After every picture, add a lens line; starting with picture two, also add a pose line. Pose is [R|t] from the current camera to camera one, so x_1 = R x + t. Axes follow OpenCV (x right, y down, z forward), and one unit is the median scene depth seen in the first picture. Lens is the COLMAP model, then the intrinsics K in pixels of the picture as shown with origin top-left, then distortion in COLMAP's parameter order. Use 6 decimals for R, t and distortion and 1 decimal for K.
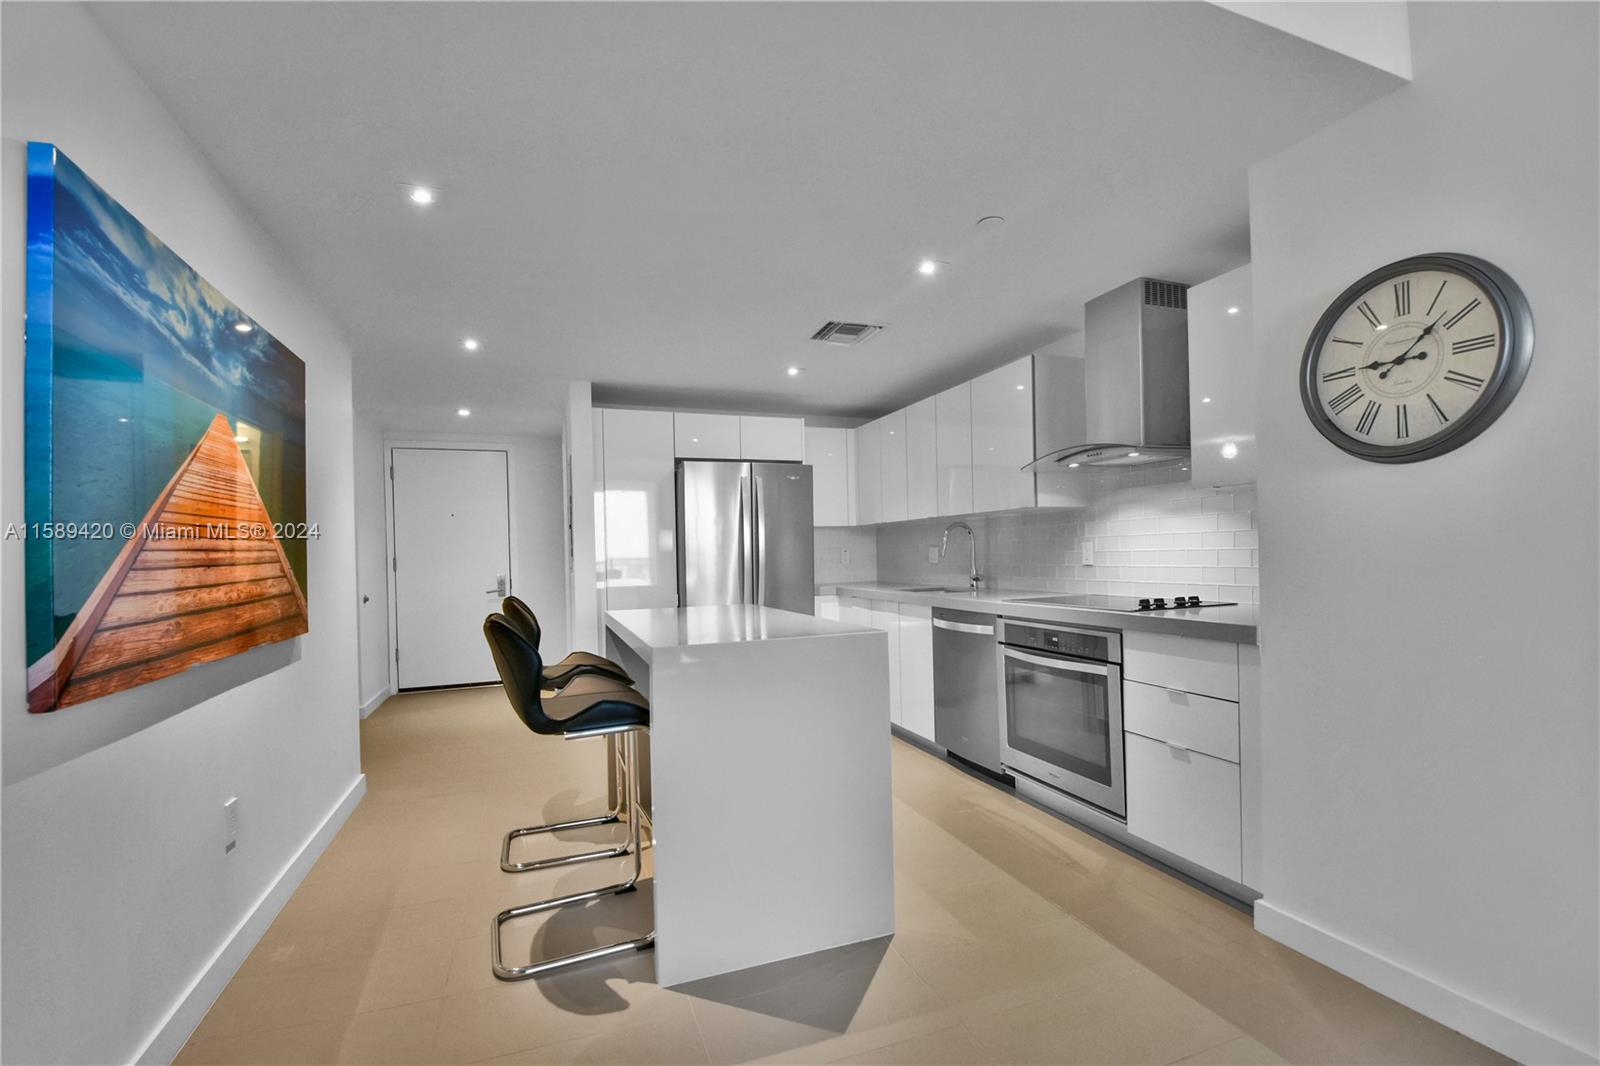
lens RADIAL K [[709.1, 0, 806.4], [0, 709.1, 553.5], [0, 0, 1]] dist [-0.001370, -0.012710]
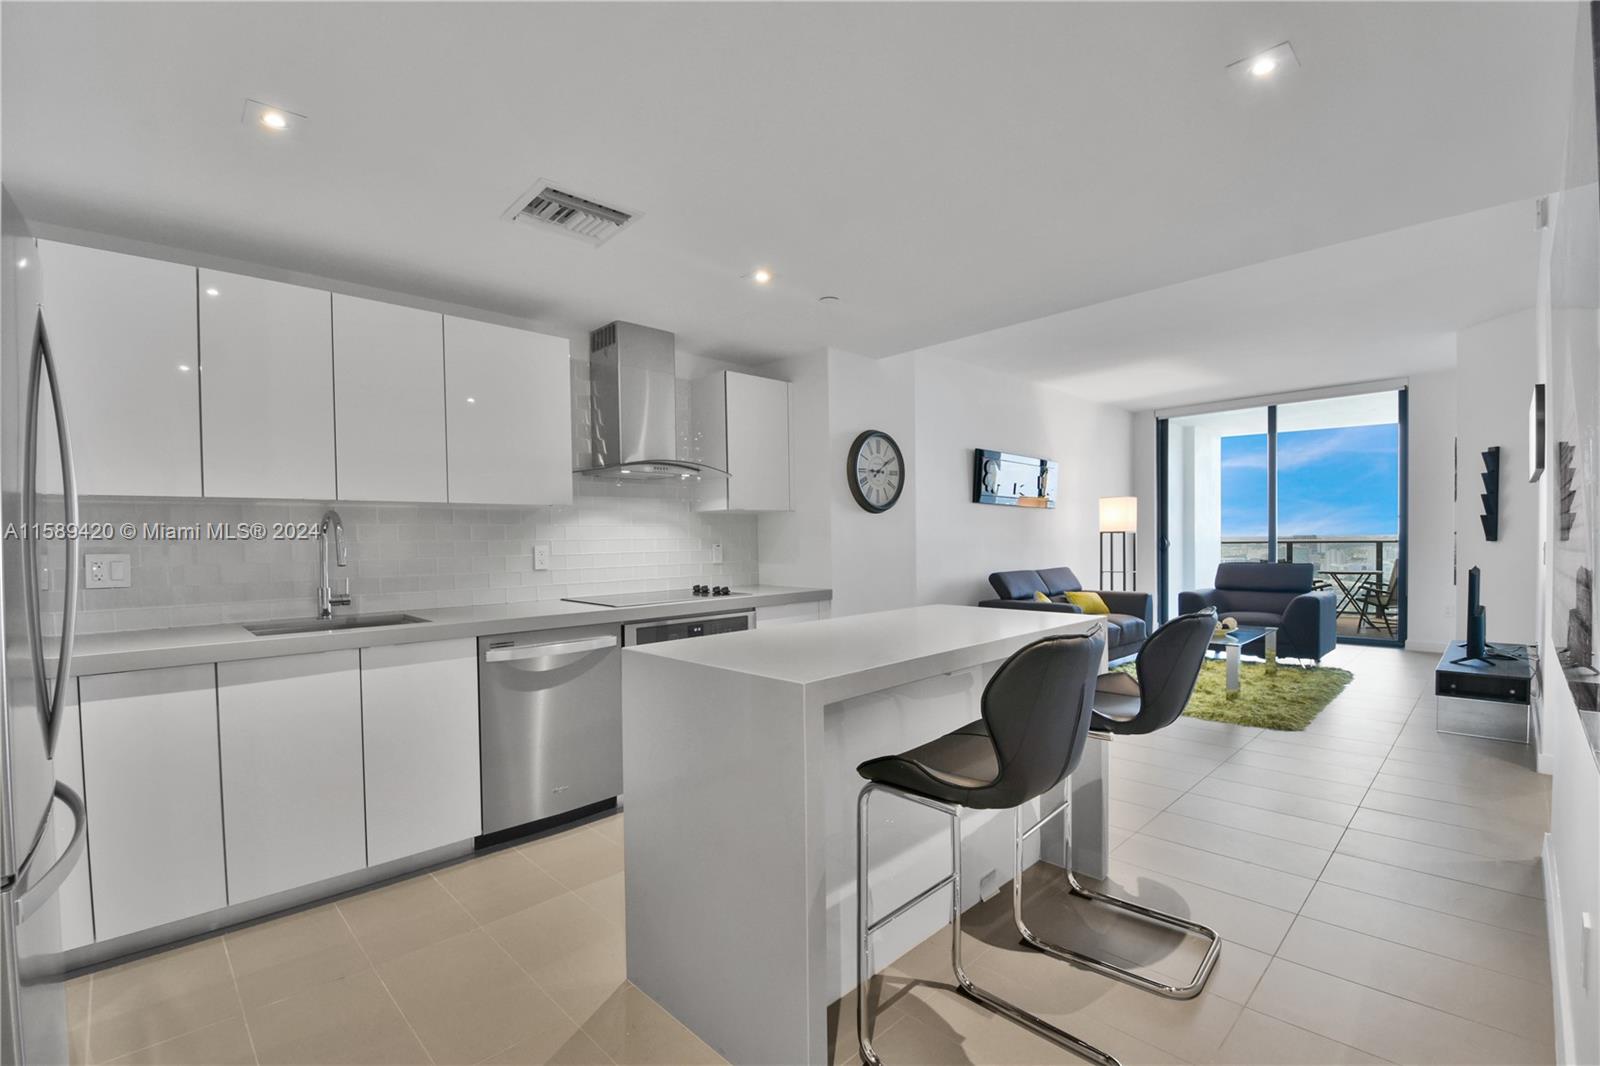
lens RADIAL K [[709.1, 0, 796.5], [0, 709.1, 539.3], [0, 0, 1]] dist [-0.001370, -0.012710]
pose [[-0.404092, 0.025846, 0.914353, -0.659878], [0.022419, 0.999580, -0.018347, 0.001135], [-0.914444, 0.013085, -0.404502, 1.144846]]
